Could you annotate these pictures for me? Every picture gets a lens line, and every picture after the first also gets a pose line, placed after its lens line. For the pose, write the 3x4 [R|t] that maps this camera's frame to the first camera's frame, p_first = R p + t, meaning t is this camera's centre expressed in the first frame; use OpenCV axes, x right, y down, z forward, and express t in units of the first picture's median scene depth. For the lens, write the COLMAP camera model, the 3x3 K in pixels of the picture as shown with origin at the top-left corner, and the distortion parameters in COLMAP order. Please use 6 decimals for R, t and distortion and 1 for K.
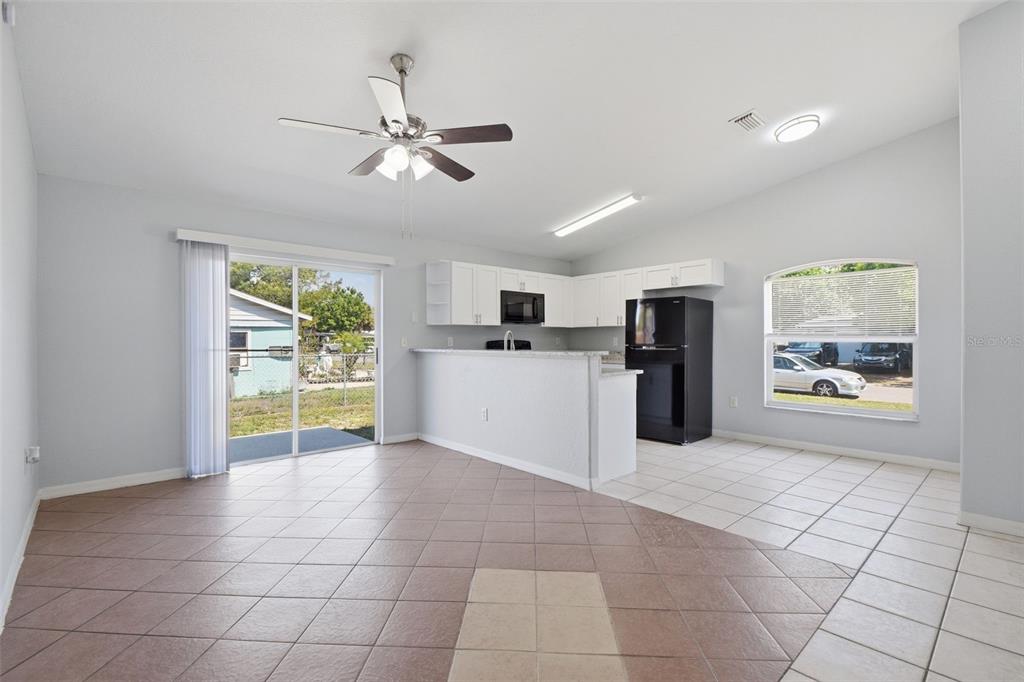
lens RADIAL K [[472.9, 0, 491.7], [0, 472.9, 334.6], [0, 0, 1]] dist [0.000092, -0.001405]
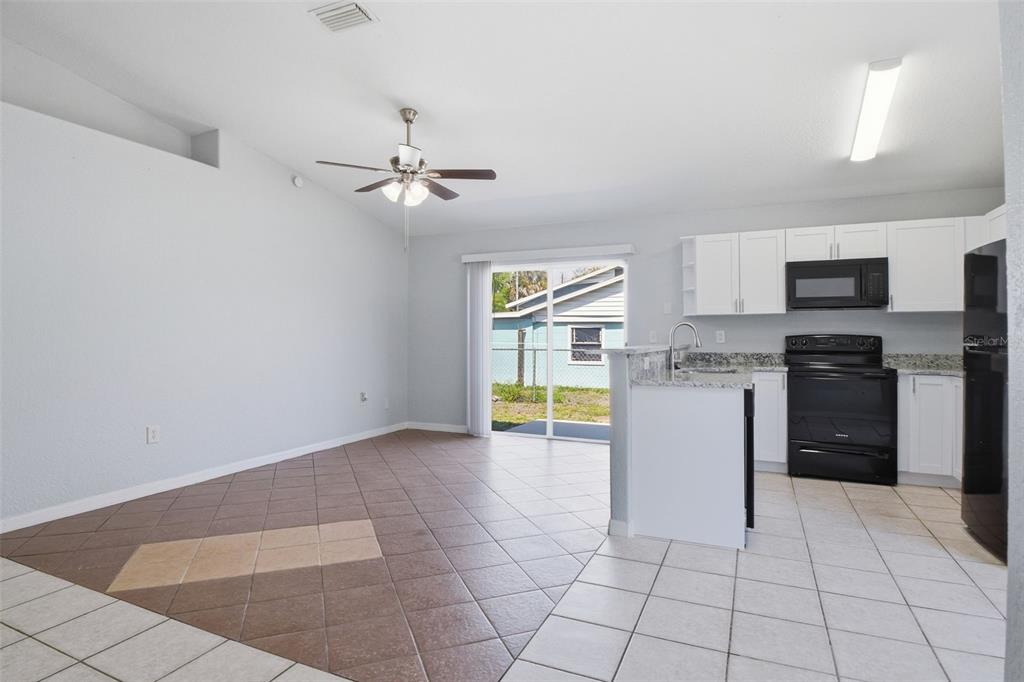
lens RADIAL K [[553.1, 0, 515.1], [0, 553.1, 330.7], [0, 0, 1]] dist [-0.027845, -0.002747]
pose [[0.402830, -0.006930, -0.915248, 0.589515], [0.010540, 0.999940, -0.002932, 0.004067], [0.915214, -0.008466, 0.402879, 0.316697]]
